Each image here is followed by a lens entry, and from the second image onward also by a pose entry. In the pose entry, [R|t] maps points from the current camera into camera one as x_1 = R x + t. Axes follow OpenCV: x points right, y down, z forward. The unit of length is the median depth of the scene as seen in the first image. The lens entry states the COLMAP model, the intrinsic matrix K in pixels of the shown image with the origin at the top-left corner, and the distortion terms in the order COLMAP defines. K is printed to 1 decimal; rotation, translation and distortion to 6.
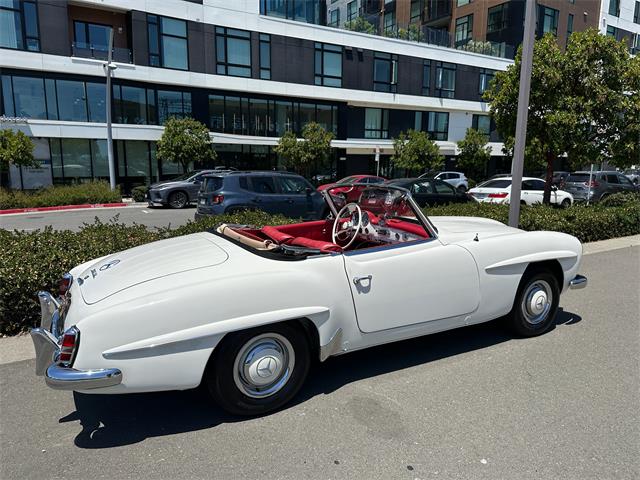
lens RADIAL K [[459.3, 0, 320.6], [0, 459.3, 244.3], [0, 0, 1]] dist [0.043174, -0.062322]
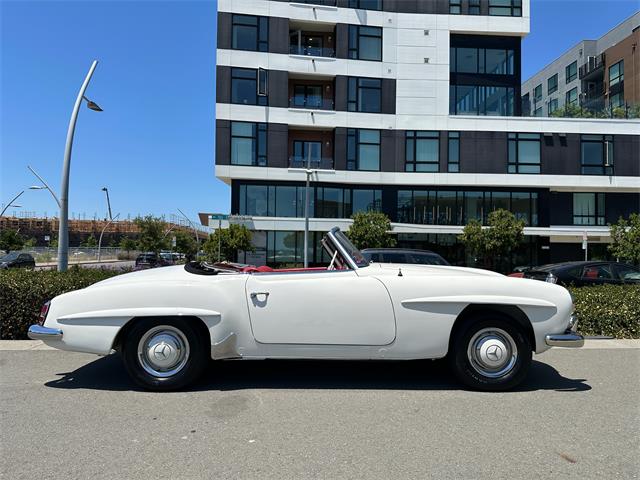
lens RADIAL K [[459.3, 0, 320.6], [0, 459.3, 244.3], [0, 0, 1]] dist [0.043174, -0.062322]
pose [[0.878374, -0.011966, -0.477824, 0.129182], [-0.088638, 0.978269, -0.187438, 0.025158], [0.469683, 0.206994, 0.858226, 0.003930]]
